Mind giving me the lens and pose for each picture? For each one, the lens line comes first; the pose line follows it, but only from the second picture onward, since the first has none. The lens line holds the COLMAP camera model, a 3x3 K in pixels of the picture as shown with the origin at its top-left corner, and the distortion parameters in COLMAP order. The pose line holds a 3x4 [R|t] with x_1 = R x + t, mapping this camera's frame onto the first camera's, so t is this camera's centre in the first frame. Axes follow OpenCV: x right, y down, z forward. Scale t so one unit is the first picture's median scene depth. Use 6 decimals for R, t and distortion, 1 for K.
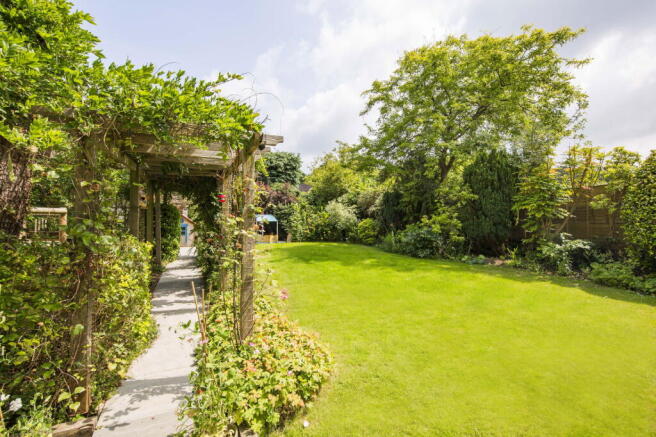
lens RADIAL K [[283.8, 0, 328.0], [0, 283.8, 218.5], [0, 0, 1]] dist [0.000416, -0.000102]
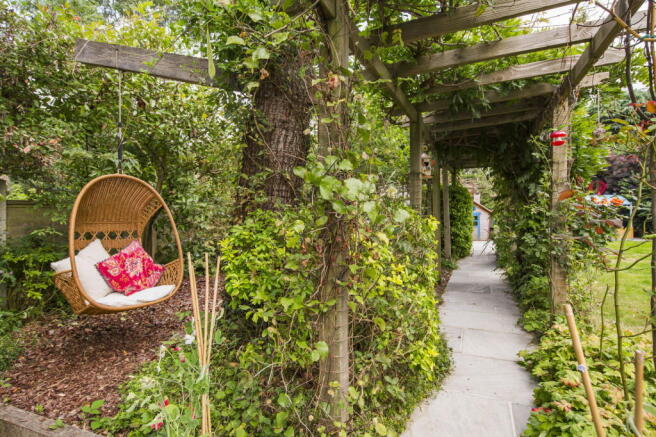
lens RADIAL K [[348.3, 0, 328.0], [0, 348.3, 218.5], [0, 0, 1]] dist [0.001788, 0.000075]
pose [[0.647116, -0.010295, -0.762322, -0.126878], [0.030238, 0.999469, 0.012170, 0.045295], [0.761791, -0.030927, 0.647084, 0.210931]]
